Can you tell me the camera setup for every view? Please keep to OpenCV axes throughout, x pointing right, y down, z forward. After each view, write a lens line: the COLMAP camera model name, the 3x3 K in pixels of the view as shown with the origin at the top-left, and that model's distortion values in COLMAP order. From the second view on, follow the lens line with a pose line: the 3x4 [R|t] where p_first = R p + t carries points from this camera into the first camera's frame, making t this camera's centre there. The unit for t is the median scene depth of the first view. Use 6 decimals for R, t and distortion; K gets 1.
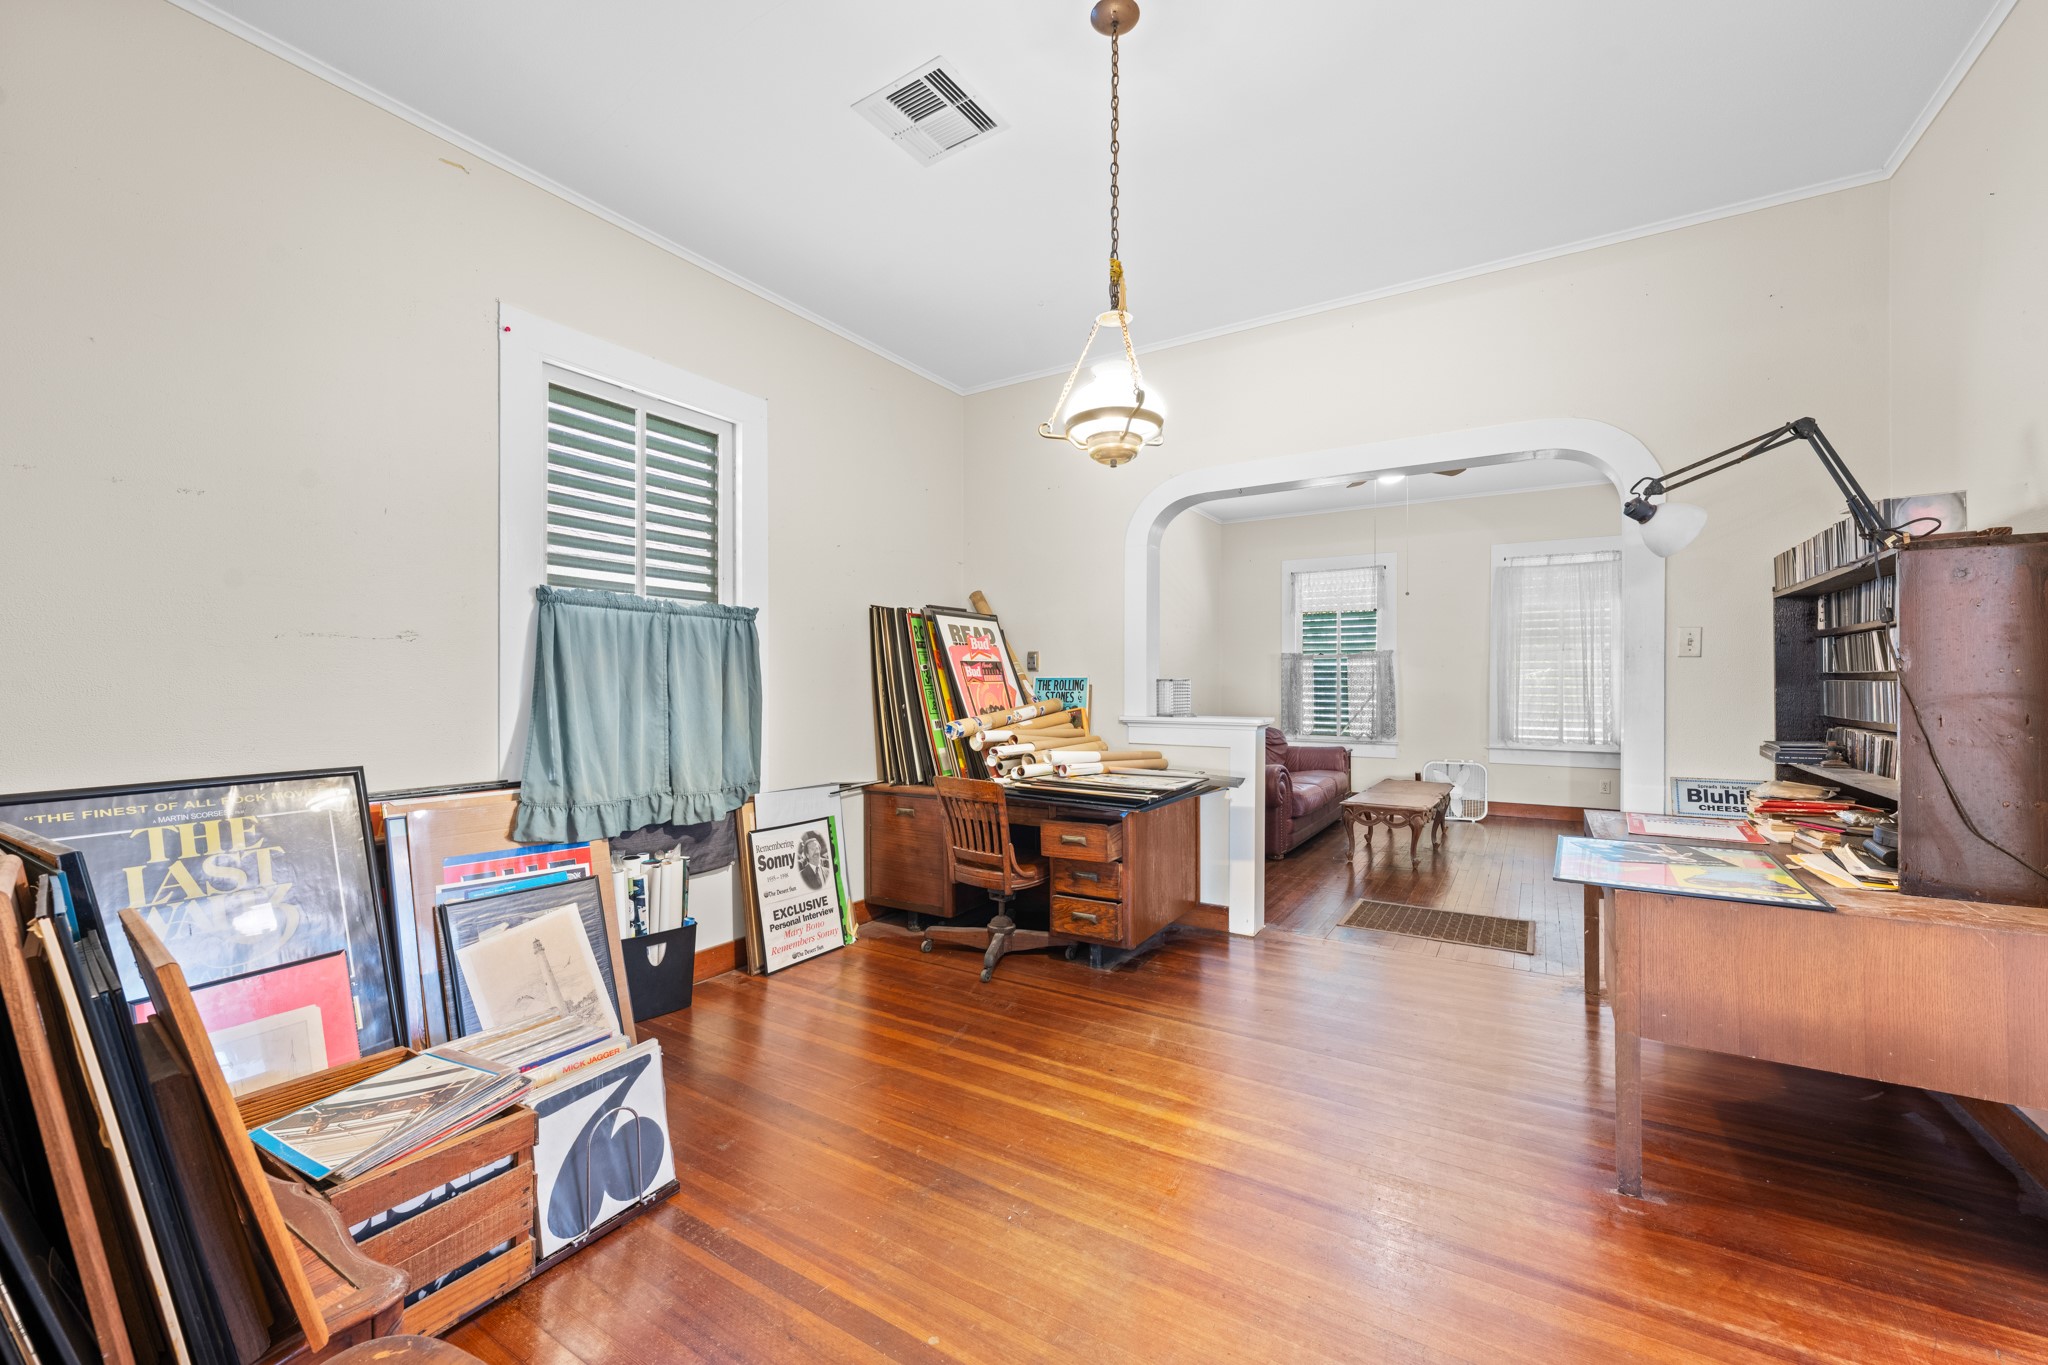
lens RADIAL K [[820.9, 0, 1023.3], [0, 820.9, 690.9], [0, 0, 1]] dist [-0.002843, -0.000263]
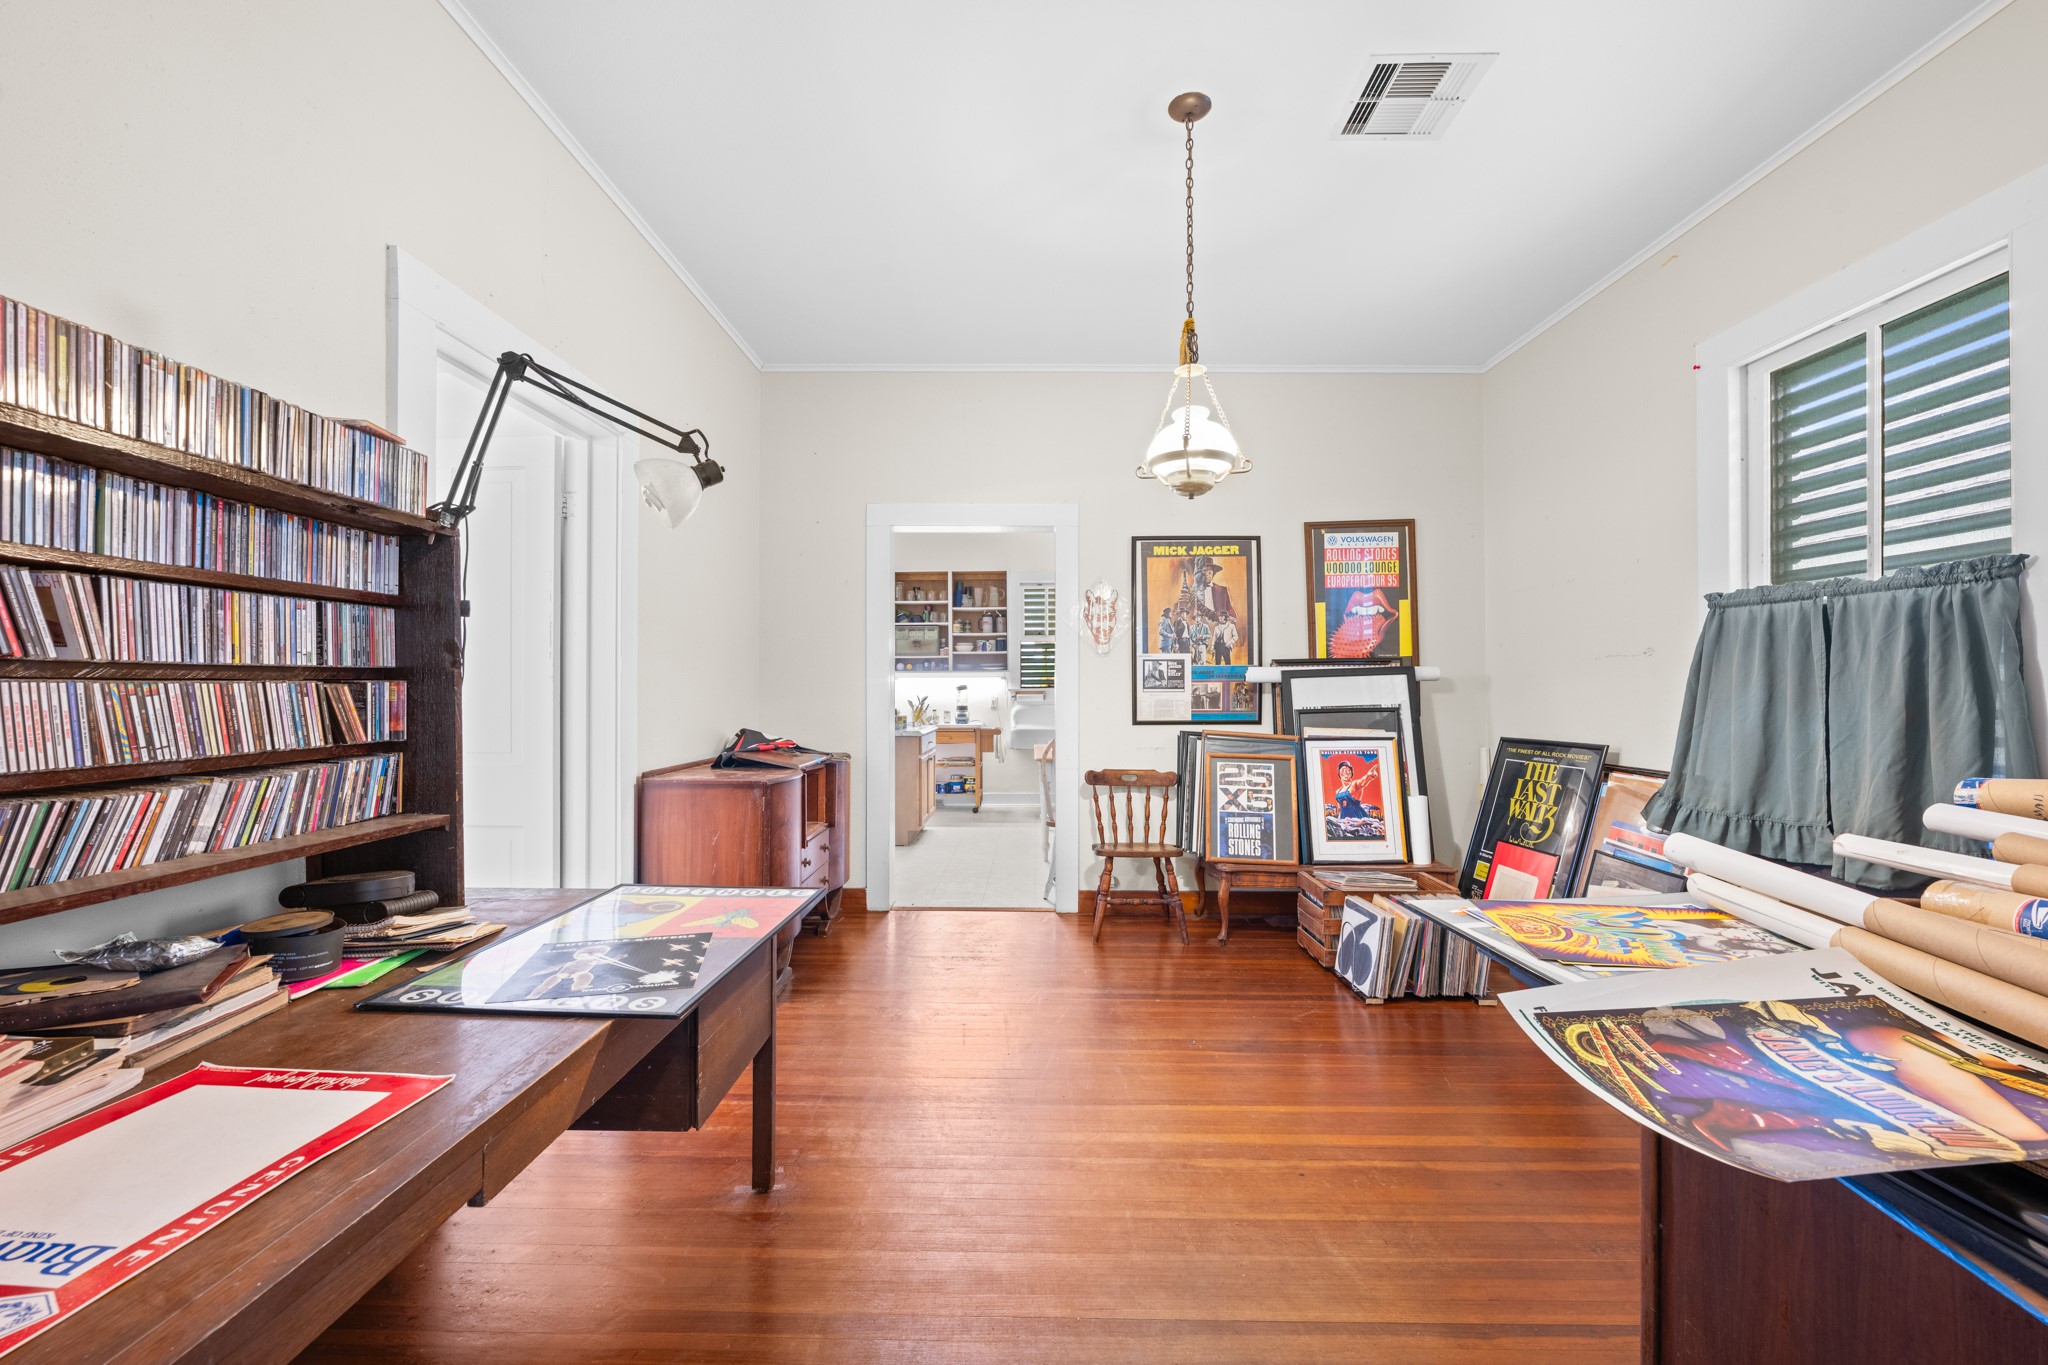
lens RADIAL K [[820.9, 0, 1035.2], [0, 820.9, 688.0], [0, 0, 1]] dist [-0.002843, -0.000263]
pose [[-0.860338, 0.001727, -0.509721, 0.602500], [0.001299, 0.999998, 0.001195, -0.010668], [0.509722, 0.000366, -0.860339, 1.272463]]
